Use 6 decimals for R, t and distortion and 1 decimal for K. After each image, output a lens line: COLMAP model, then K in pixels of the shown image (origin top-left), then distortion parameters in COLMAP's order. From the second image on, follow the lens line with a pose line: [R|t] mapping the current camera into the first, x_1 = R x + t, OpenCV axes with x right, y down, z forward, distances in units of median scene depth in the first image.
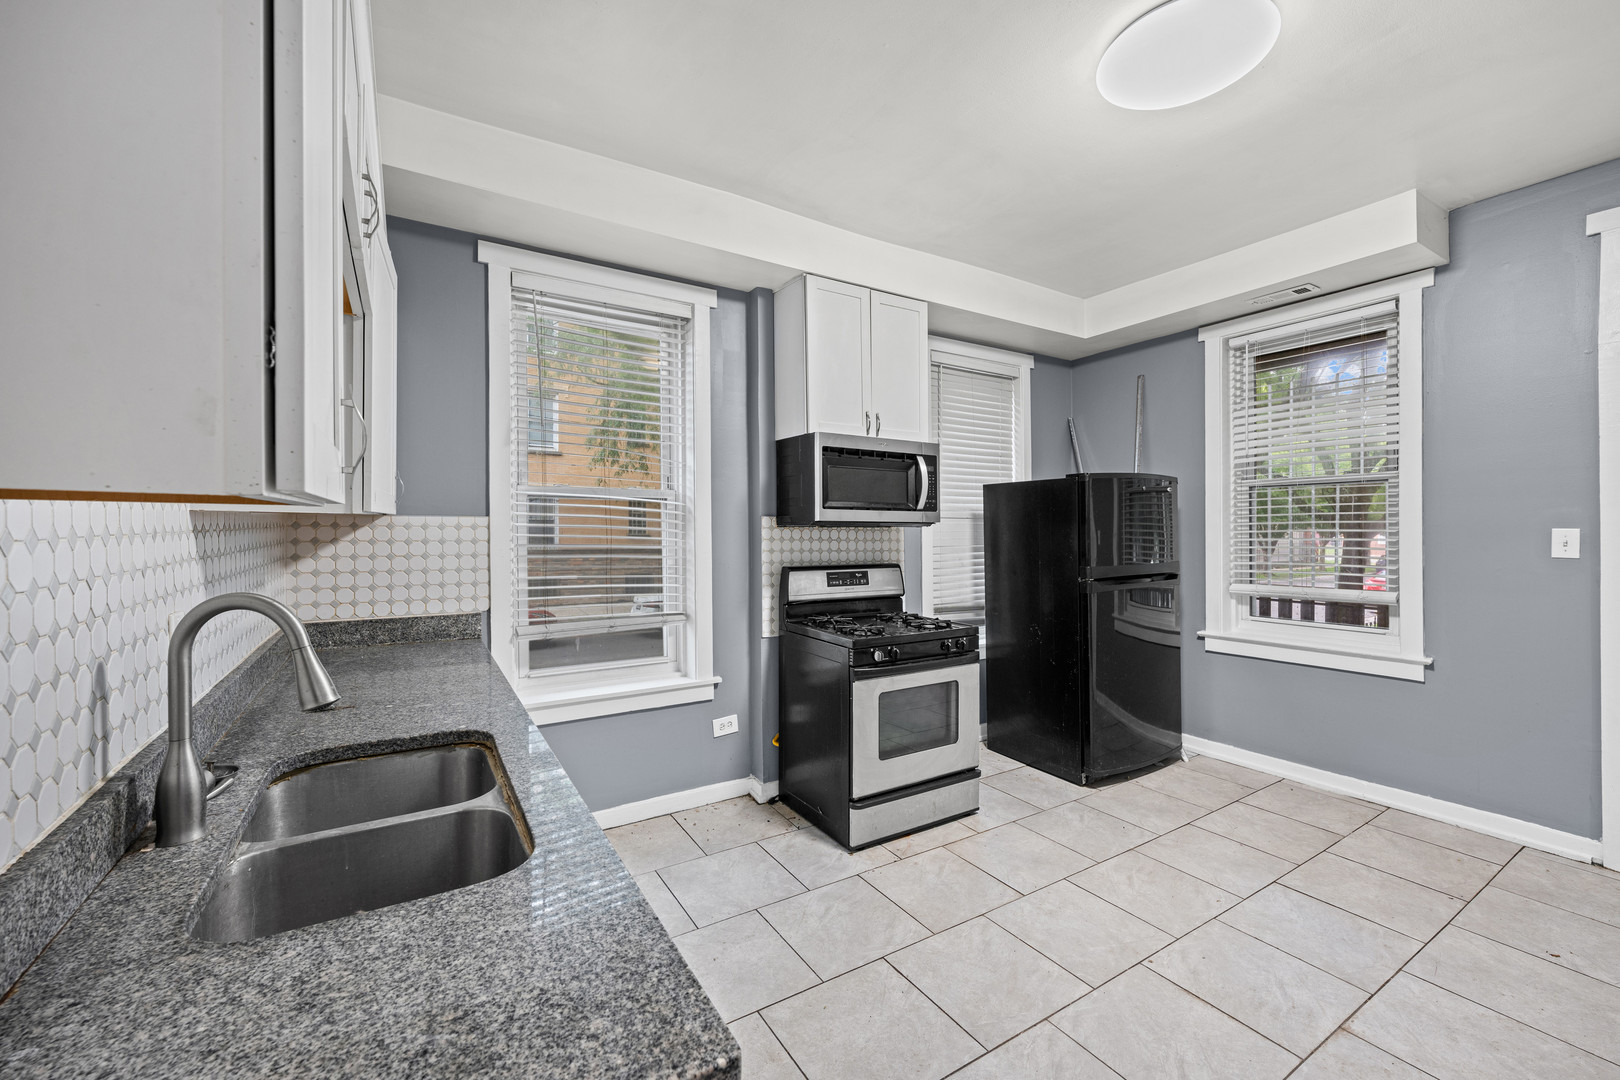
lens RADIAL K [[641.2, 0, 806.0], [0, 641.2, 540.1], [0, 0, 1]] dist [0.002048, -0.000946]
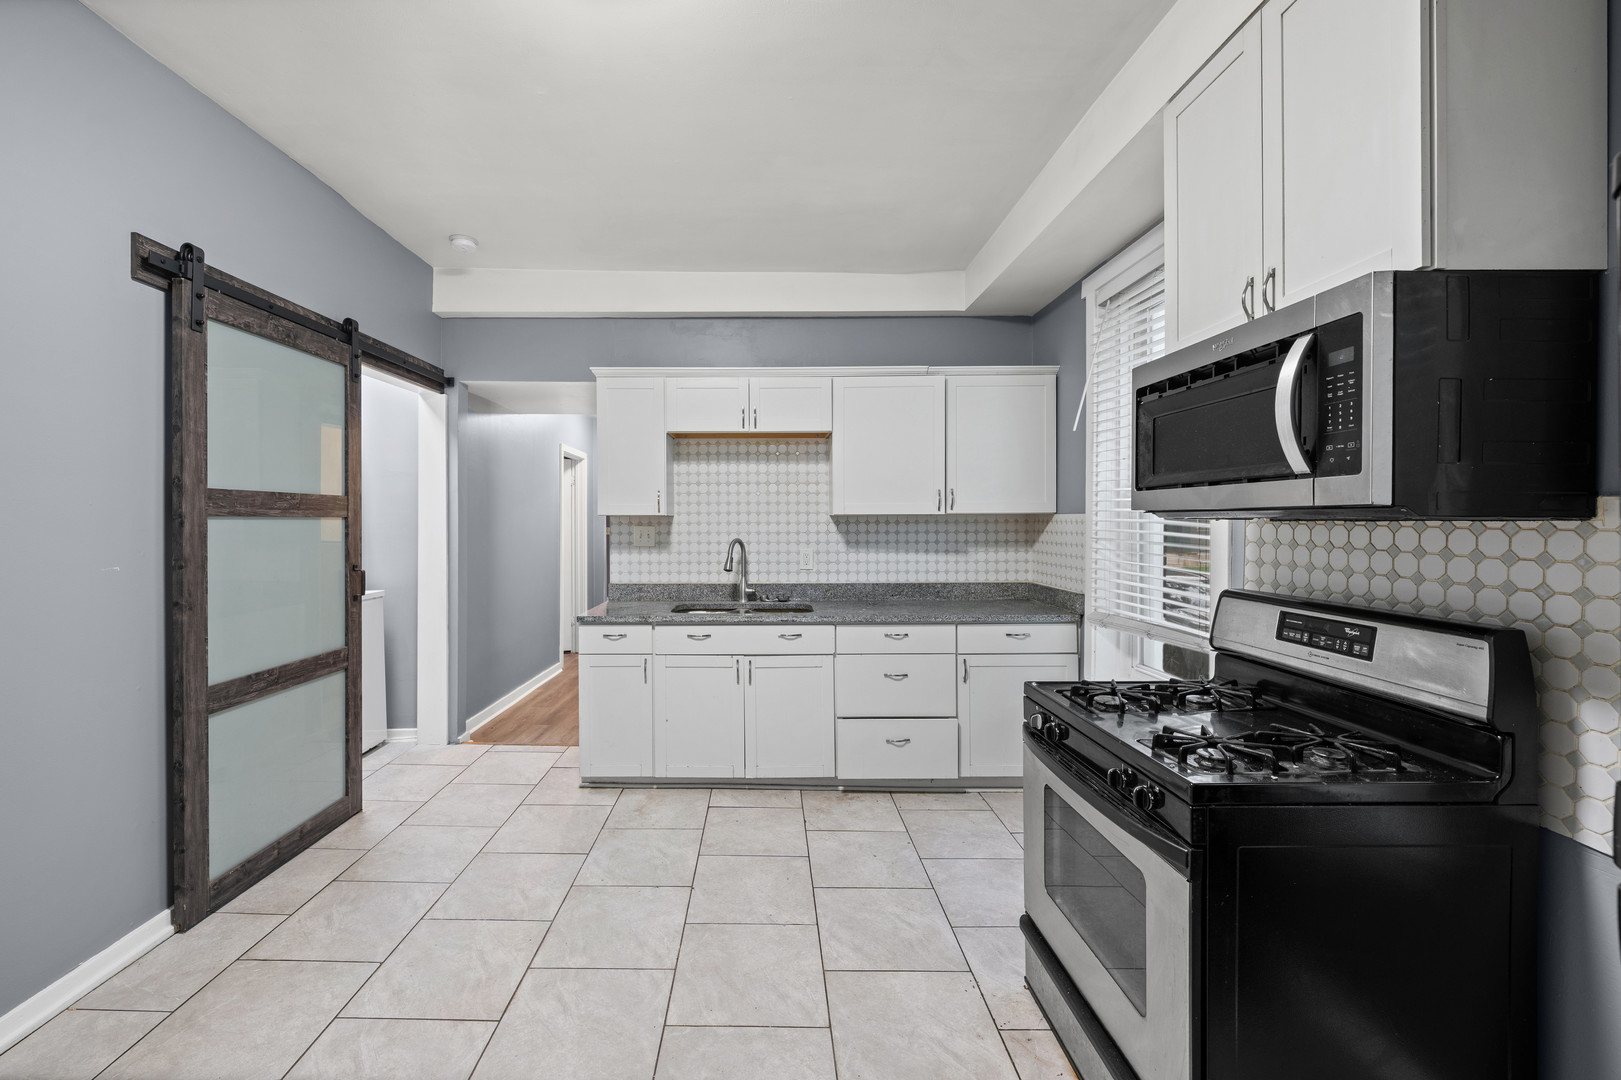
lens RADIAL K [[641.6, 0, 767.1], [0, 641.6, 525.6], [0, 0, 1]] dist [0.002048, -0.000946]
pose [[-0.522125, 0.000028, -0.852869, 0.715745], [-0.019726, 0.999732, 0.012109, -0.014853], [0.852641, 0.023146, -0.521984, 0.981859]]
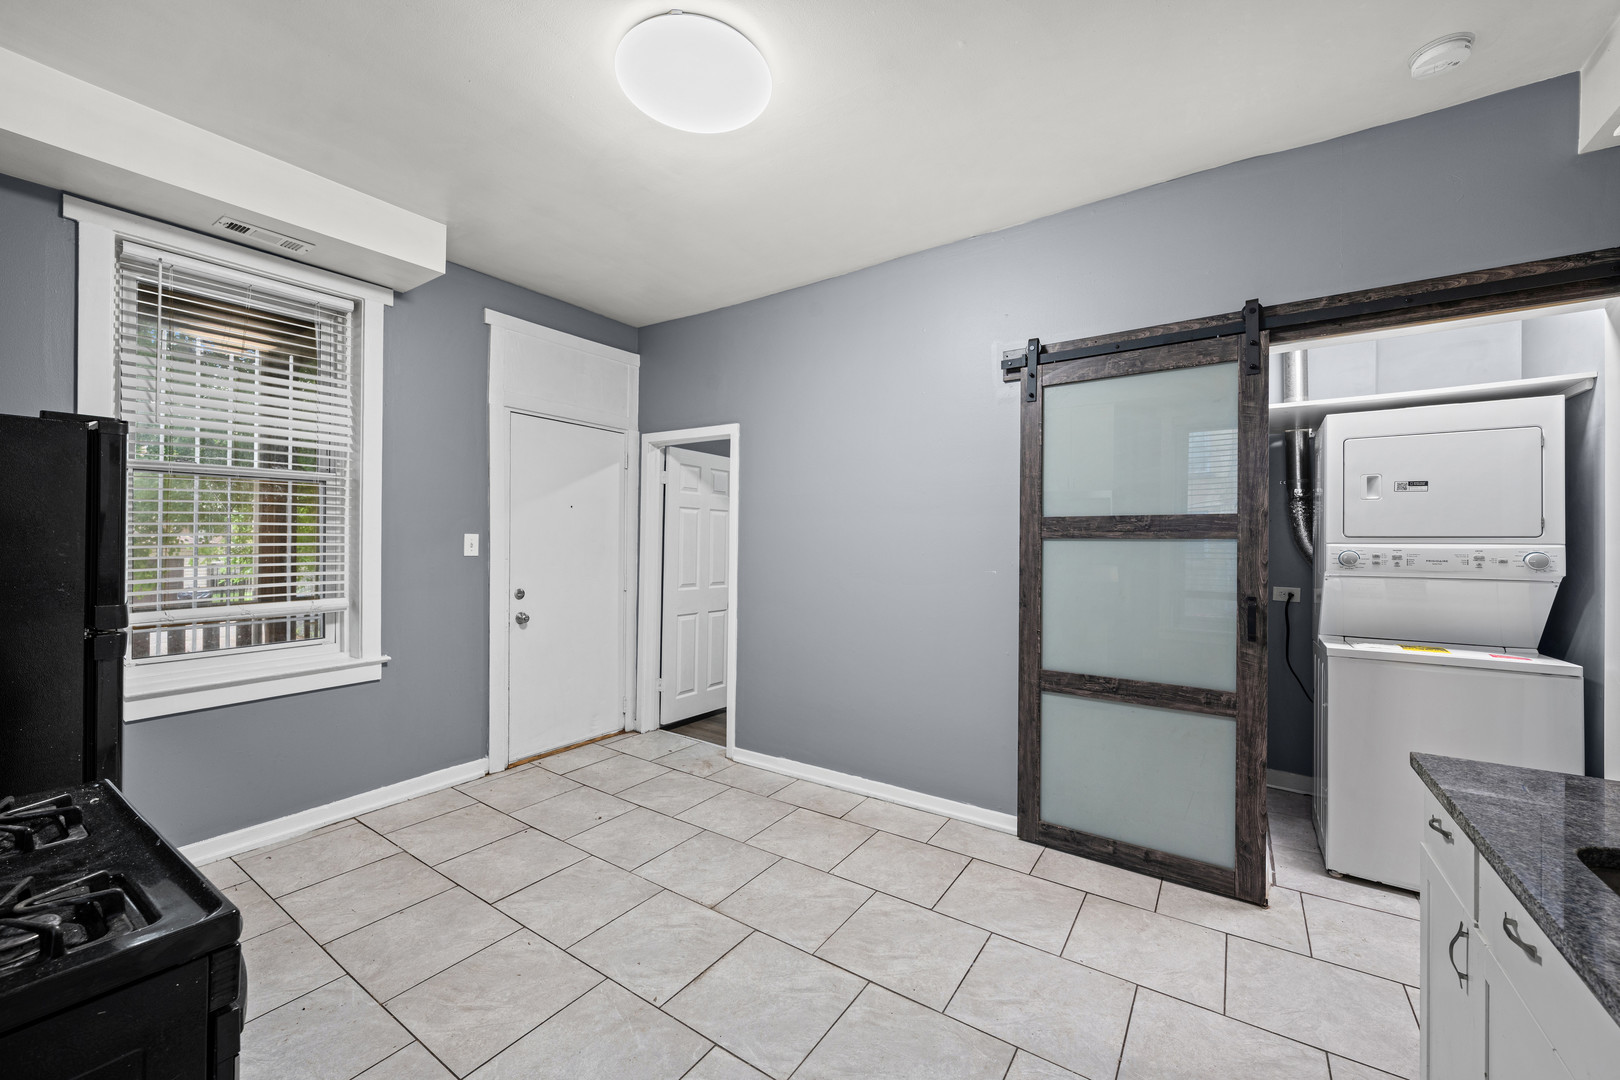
lens RADIAL K [[641.2, 0, 805.6], [0, 641.2, 532.9], [0, 0, 1]] dist [0.002048, -0.000946]
pose [[-0.411679, -0.000031, 0.911329, -0.270682], [0.006003, 0.999978, 0.002746, -0.016698], [-0.911309, 0.006601, -0.411670, 0.778801]]
